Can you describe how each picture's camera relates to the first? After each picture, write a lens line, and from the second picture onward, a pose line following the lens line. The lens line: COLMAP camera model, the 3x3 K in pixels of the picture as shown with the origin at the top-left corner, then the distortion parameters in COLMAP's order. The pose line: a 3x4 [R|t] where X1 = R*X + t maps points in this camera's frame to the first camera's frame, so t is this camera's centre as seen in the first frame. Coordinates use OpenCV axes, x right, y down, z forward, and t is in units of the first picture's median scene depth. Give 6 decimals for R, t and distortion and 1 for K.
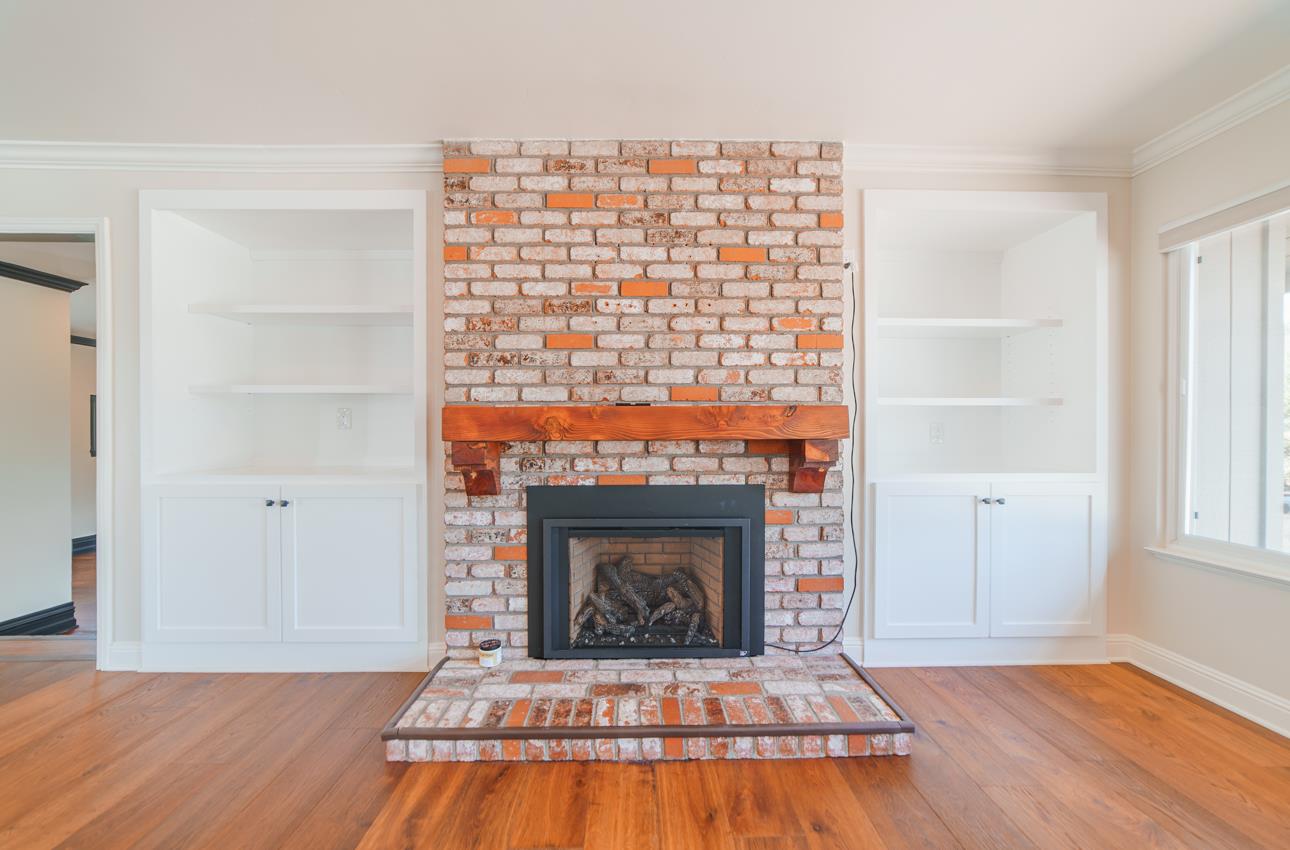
lens RADIAL K [[522.2, 0, 645.0], [0, 522.2, 425.0], [0, 0, 1]] dist [-0.002569, -0.000143]
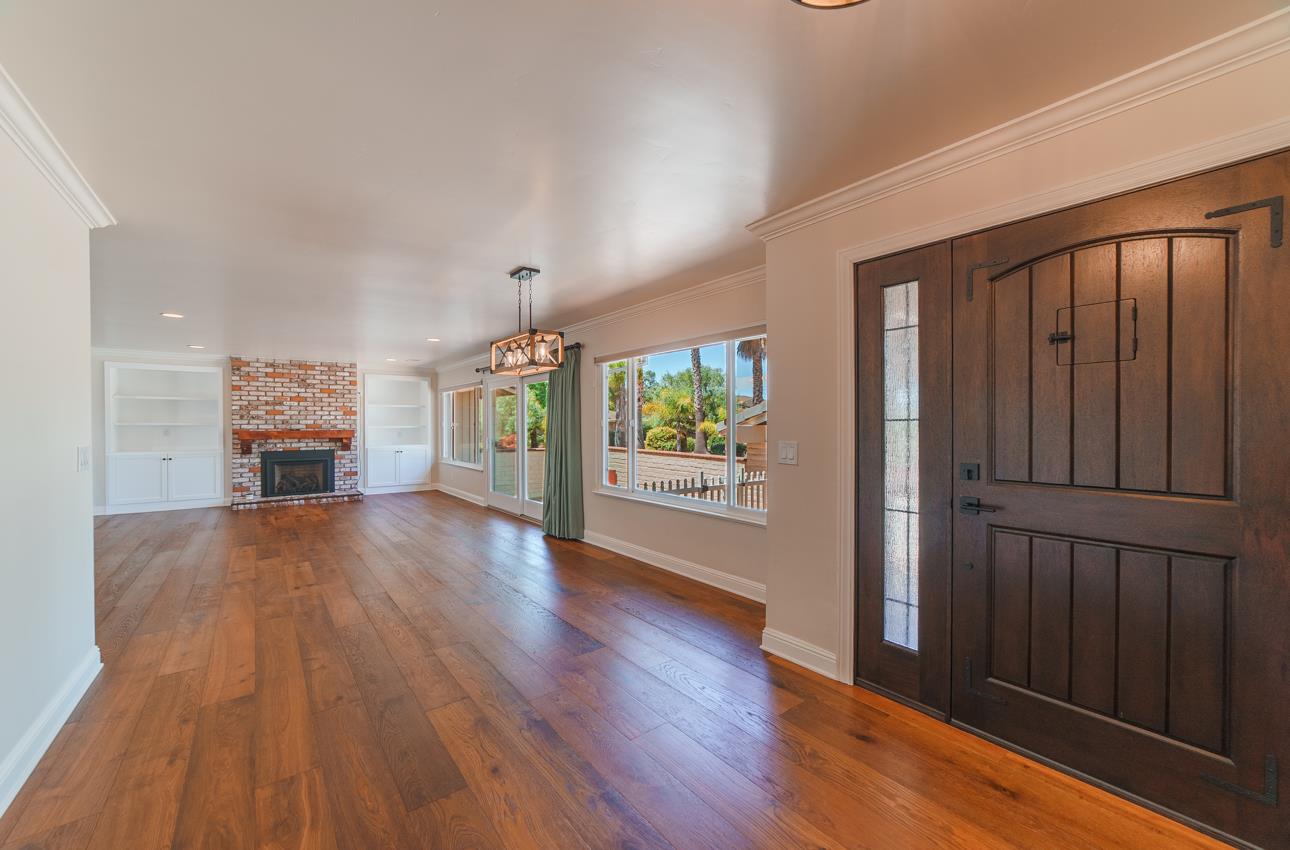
lens RADIAL K [[522.2, 0, 645.0], [0, 522.2, 425.0], [0, 0, 1]] dist [-0.002569, -0.000143]
pose [[0.814393, -0.003745, 0.580302, -0.150572], [0.003102, 0.999993, 0.002100, -0.070674], [-0.580306, 0.000090, 0.814399, -3.601244]]
